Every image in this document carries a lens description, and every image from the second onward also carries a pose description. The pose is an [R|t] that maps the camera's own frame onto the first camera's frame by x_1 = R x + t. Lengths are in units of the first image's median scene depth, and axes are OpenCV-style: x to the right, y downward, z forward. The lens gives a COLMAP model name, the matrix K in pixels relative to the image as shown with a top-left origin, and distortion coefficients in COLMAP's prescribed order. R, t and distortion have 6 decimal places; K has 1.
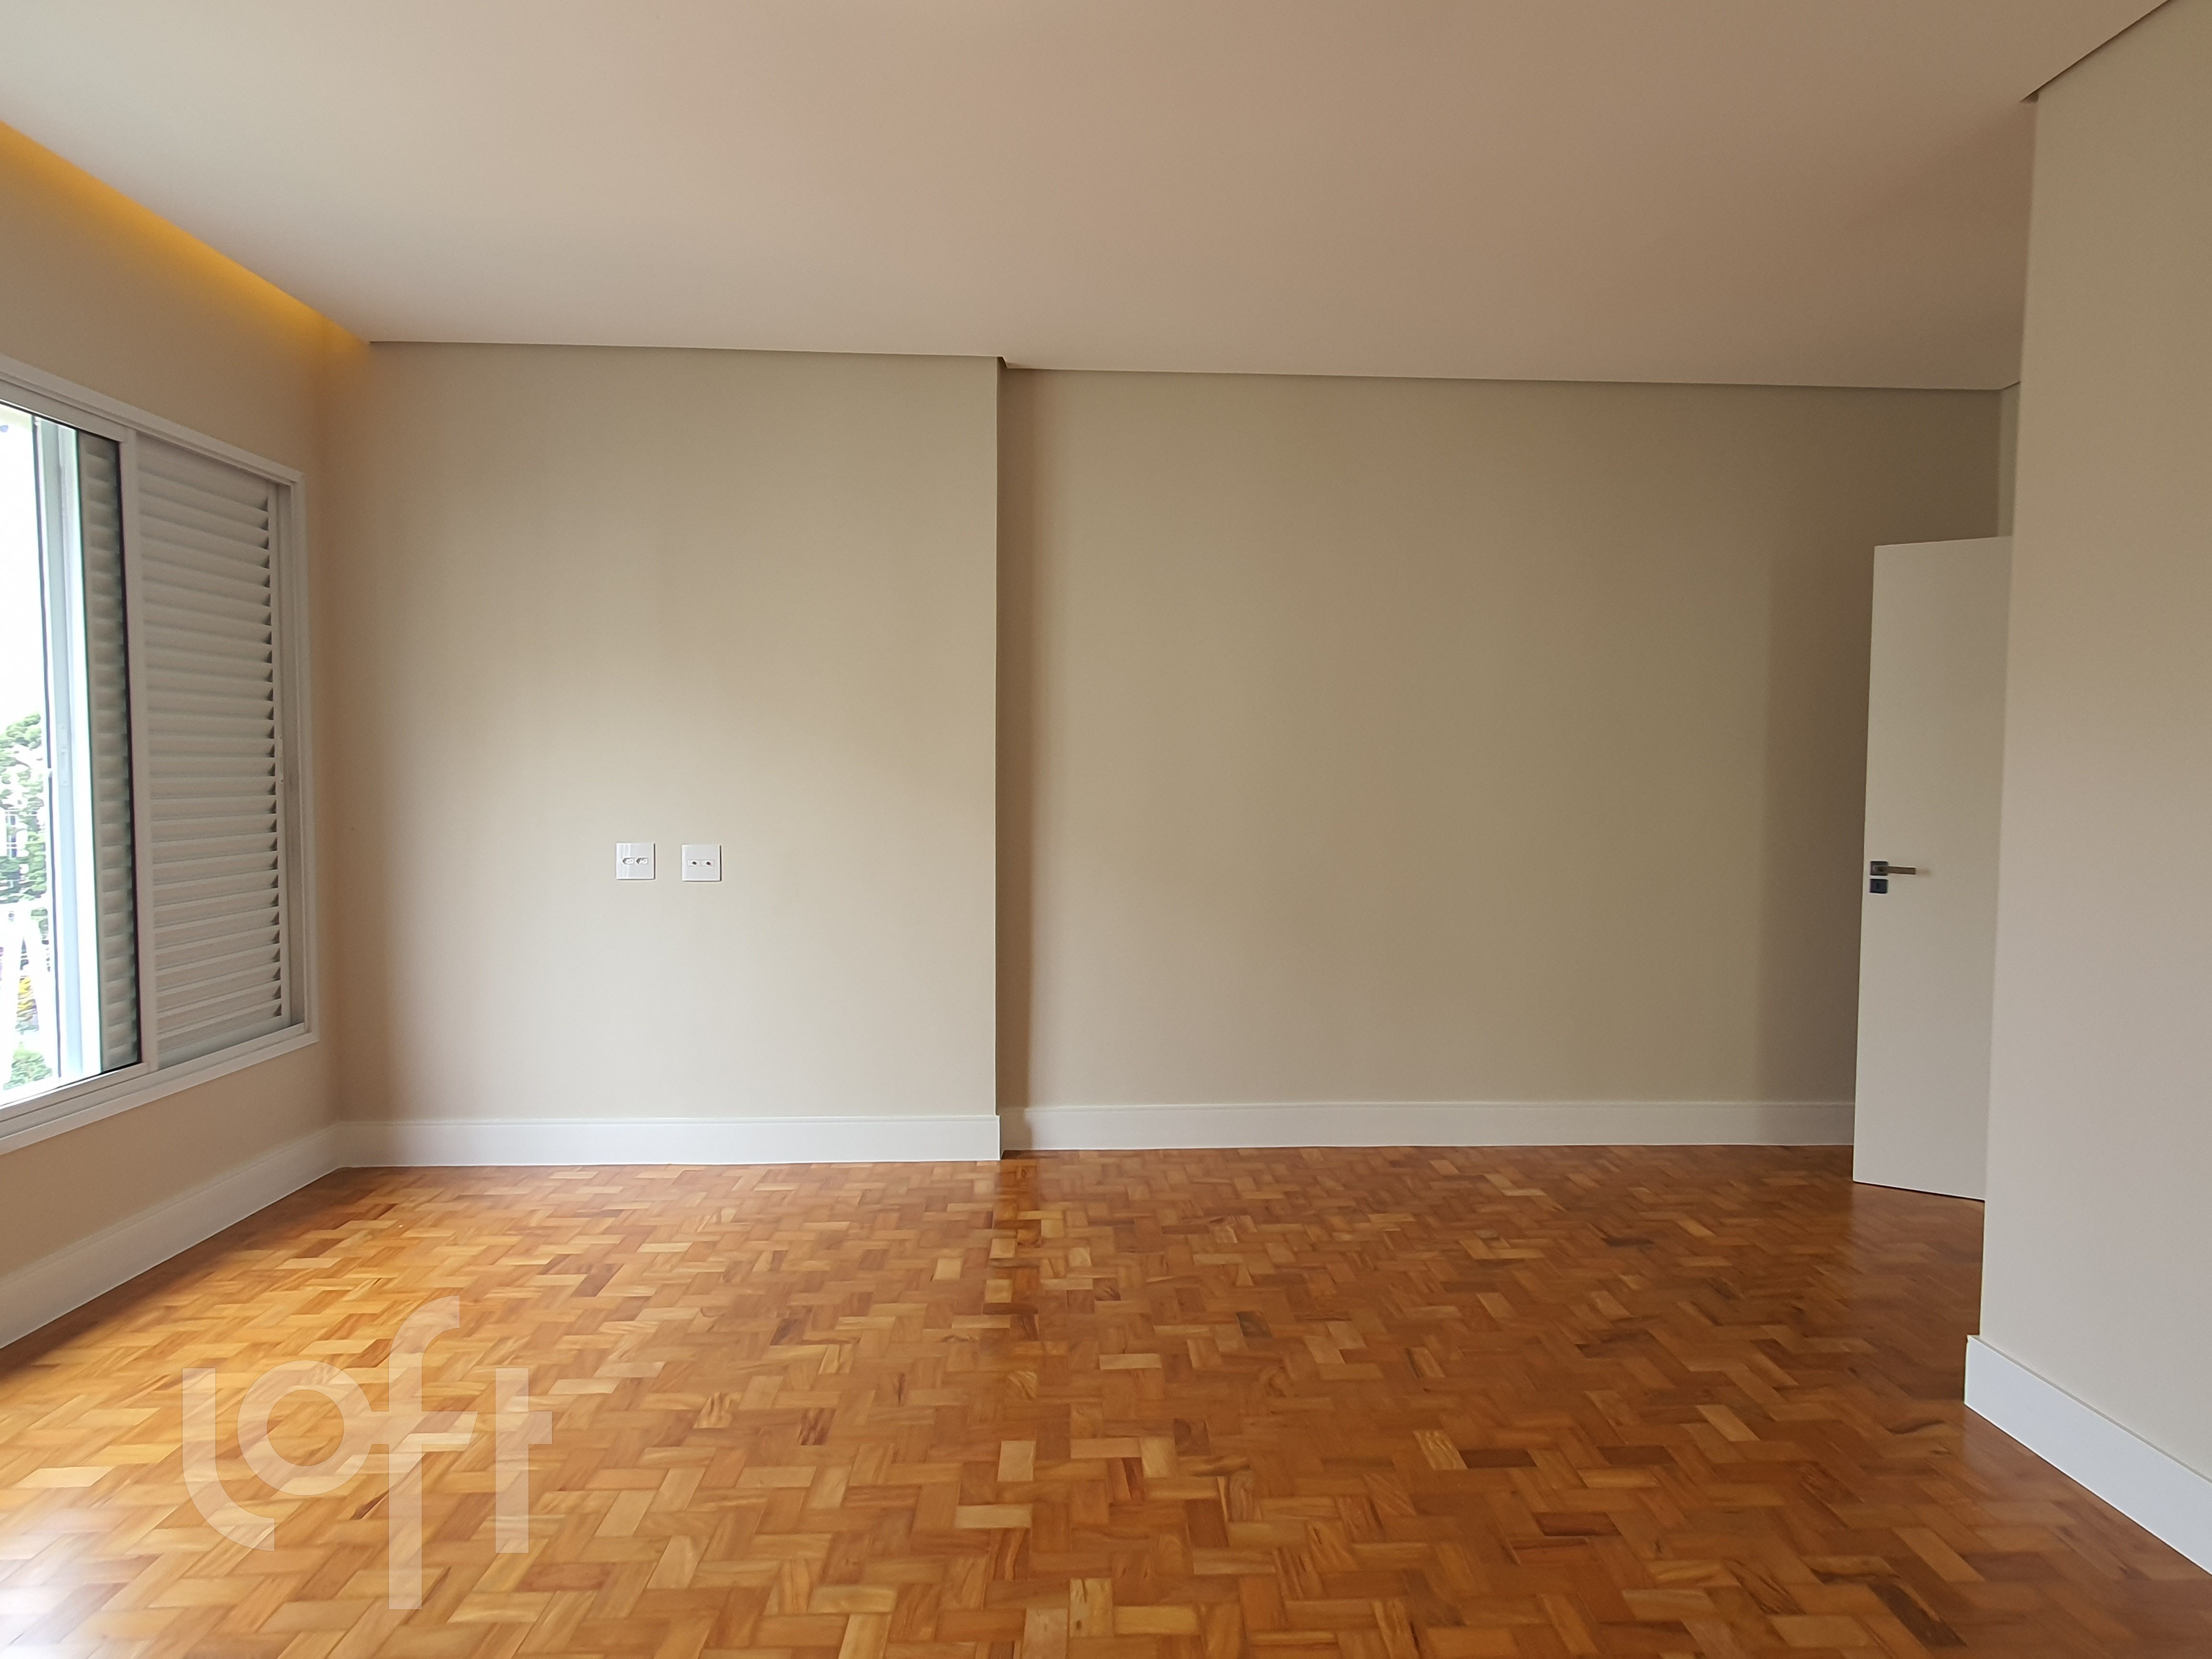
lens RADIAL K [[1207.7, 0, 1130.1], [0, 1207.7, 824.9], [0, 0, 1]] dist [0.004755, 0.002072]
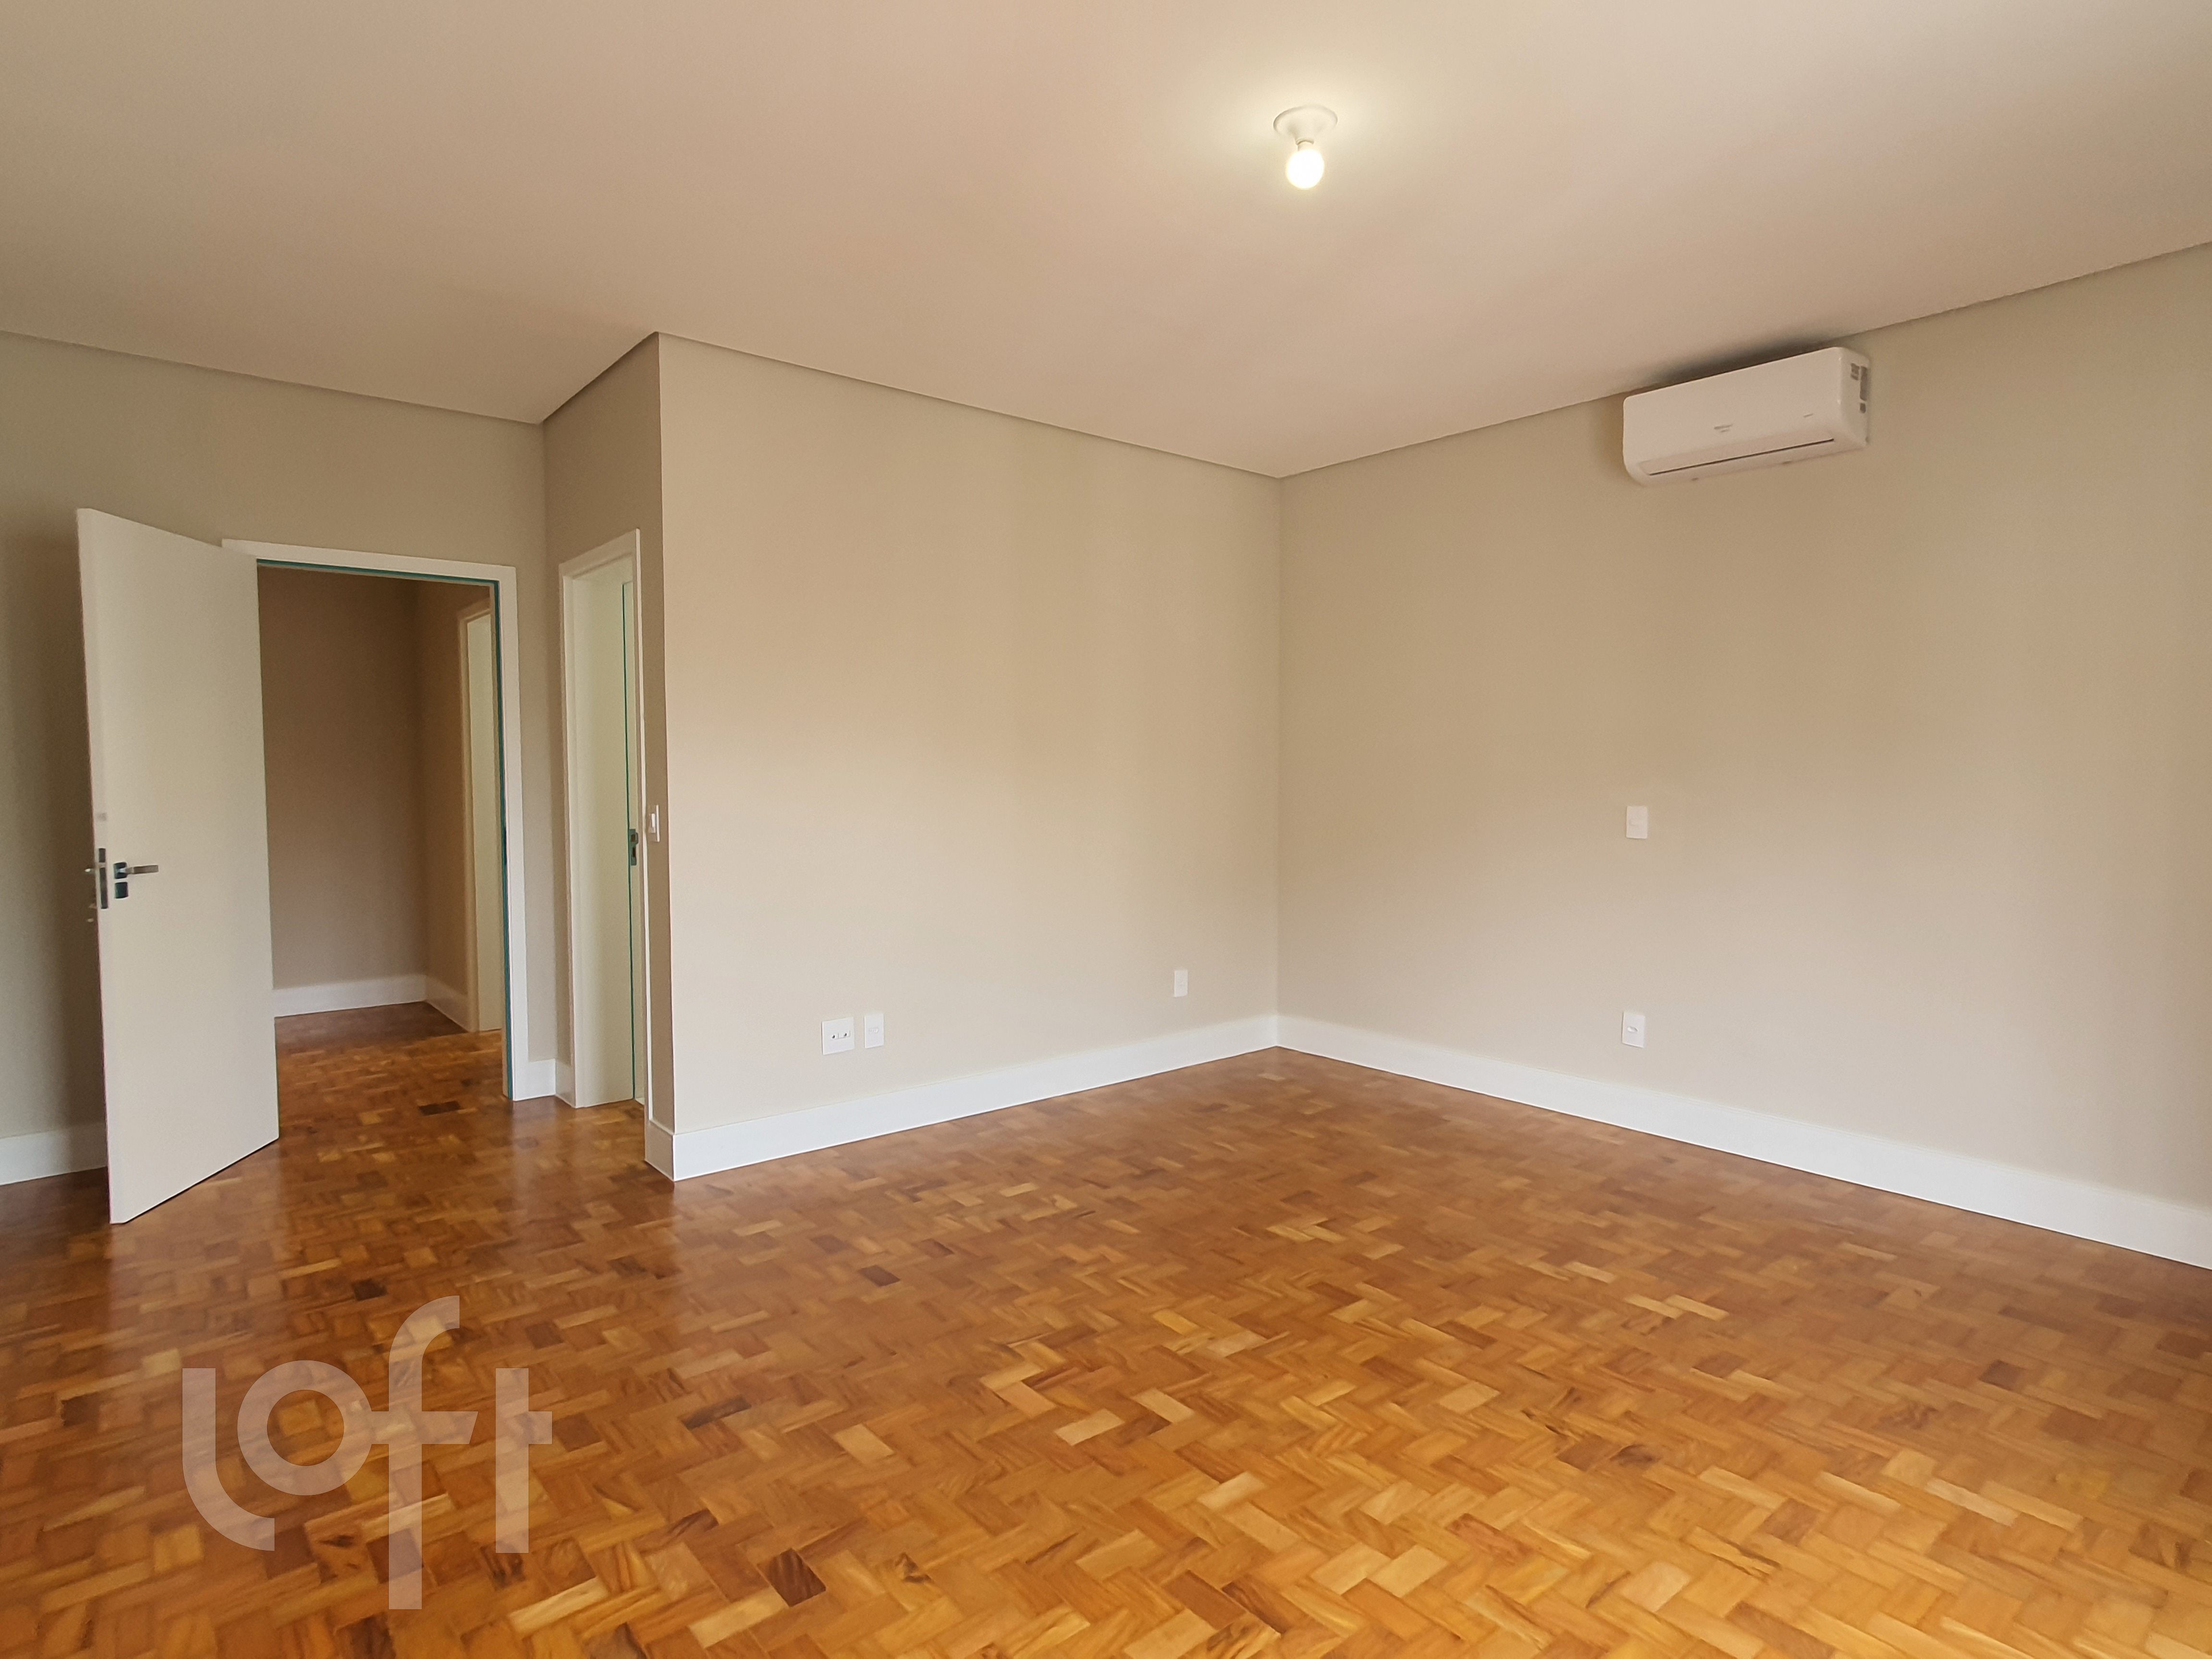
lens RADIAL K [[1207.7, 0, 1130.1], [0, 1207.7, 824.9], [0, 0, 1]] dist [0.004755, 0.002072]
pose [[-0.599481, -0.043772, 0.799191, -0.731347], [0.033806, 0.996228, 0.079921, -0.059225], [-0.799675, 0.074929, -0.595740, 1.225320]]
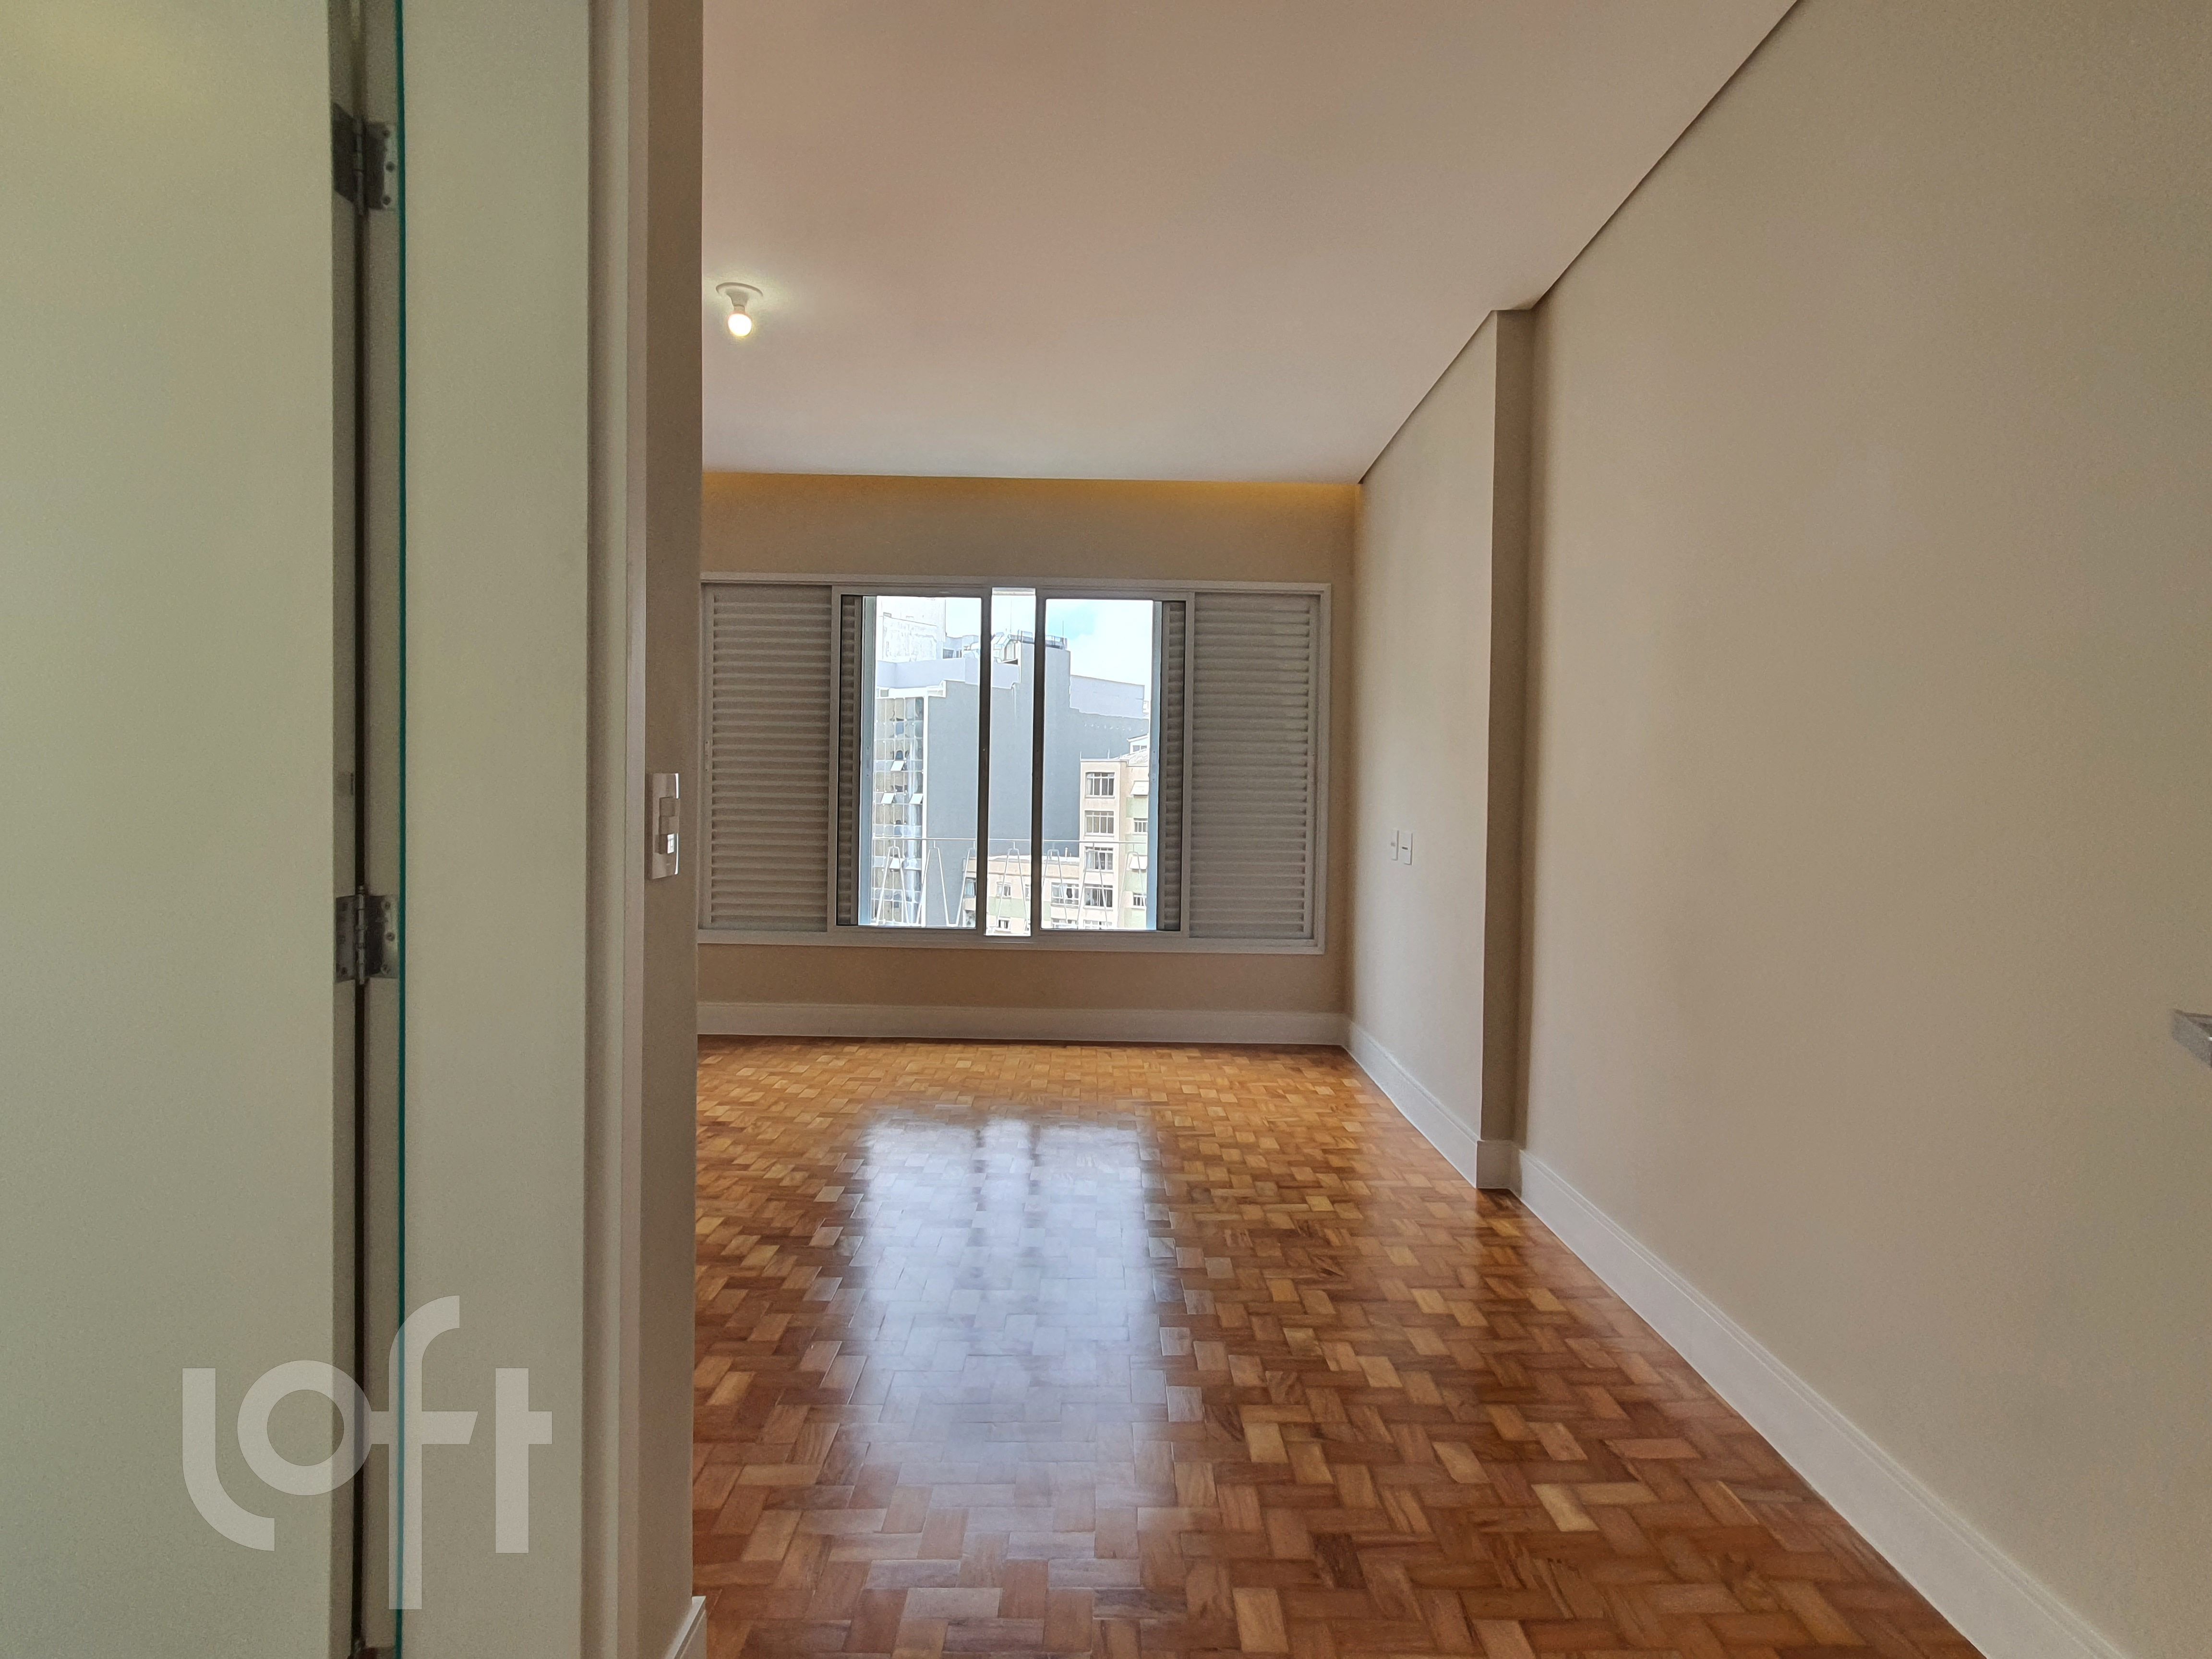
lens RADIAL K [[1207.7, 0, 1130.1], [0, 1207.7, 824.9], [0, 0, 1]] dist [0.004755, 0.002072]
pose [[-0.032804, 0.014399, -0.999358, 1.114917], [-0.064274, 0.997796, 0.016486, 0.009325], [0.997393, 0.064774, -0.031807, 1.044289]]
